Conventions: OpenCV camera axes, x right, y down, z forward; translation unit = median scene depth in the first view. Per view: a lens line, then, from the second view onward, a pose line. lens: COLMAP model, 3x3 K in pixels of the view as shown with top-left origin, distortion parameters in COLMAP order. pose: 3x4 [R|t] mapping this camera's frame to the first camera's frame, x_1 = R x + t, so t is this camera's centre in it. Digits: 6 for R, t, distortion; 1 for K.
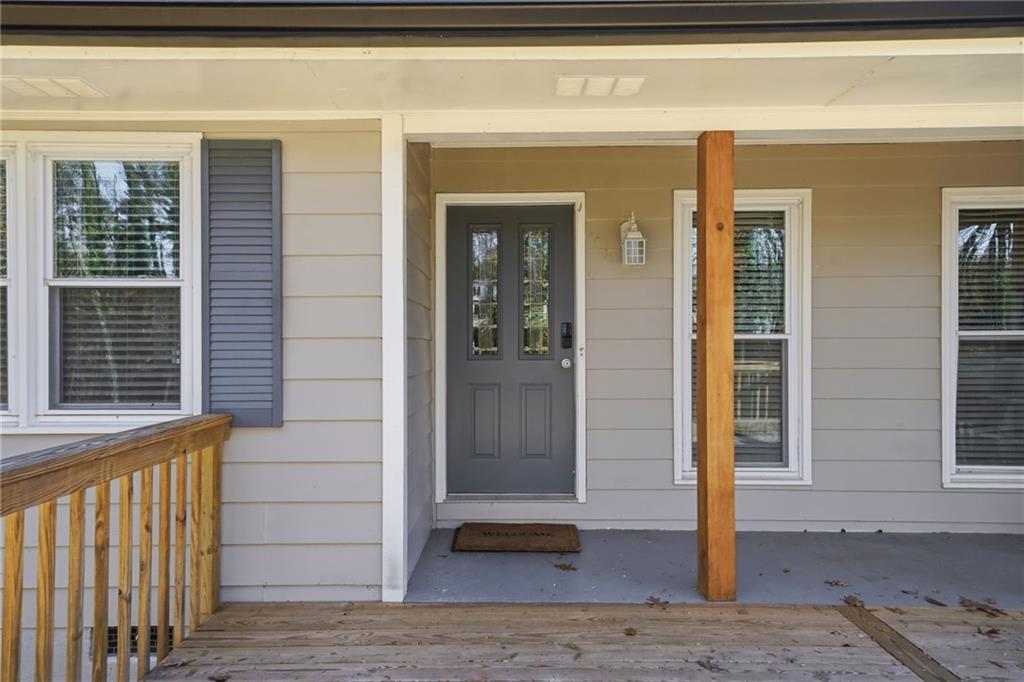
lens RADIAL K [[601.5, 0, 512.0], [0, 601.5, 341.0], [0, 0, 1]] dist [0.022779, 0.001087]
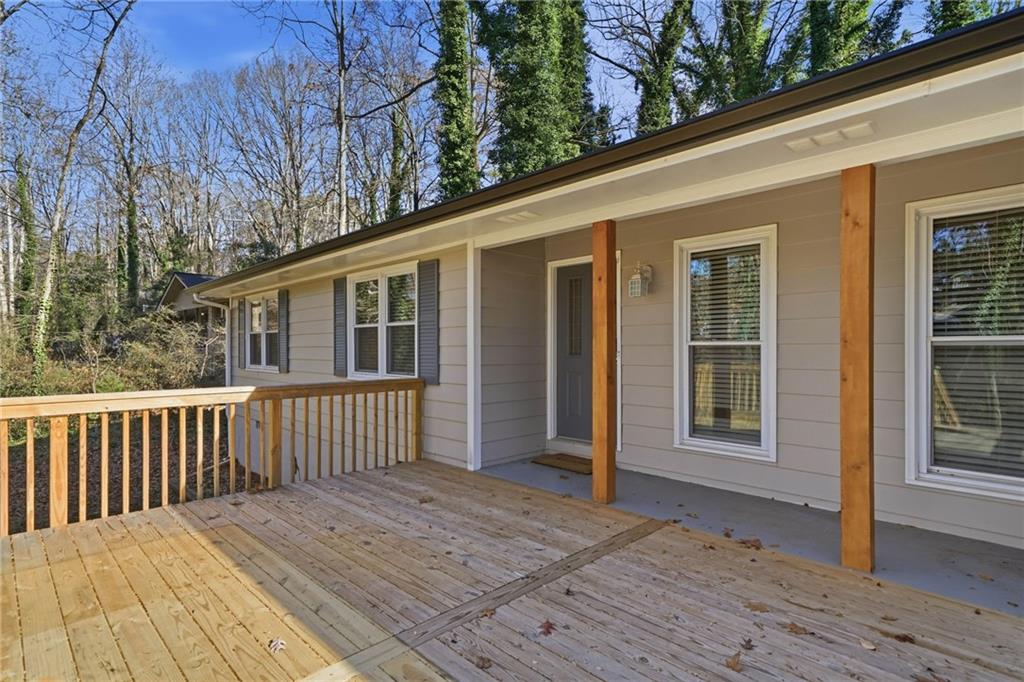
lens RADIAL K [[535.8, 0, 512.0], [0, 535.8, 341.0], [0, 0, 1]] dist [0.002165, 0.000750]
pose [[0.702133, -0.006267, -0.712018, 1.224499], [0.008599, 0.999963, -0.000322, -0.020923], [0.711994, -0.005897, 0.702161, -0.211452]]
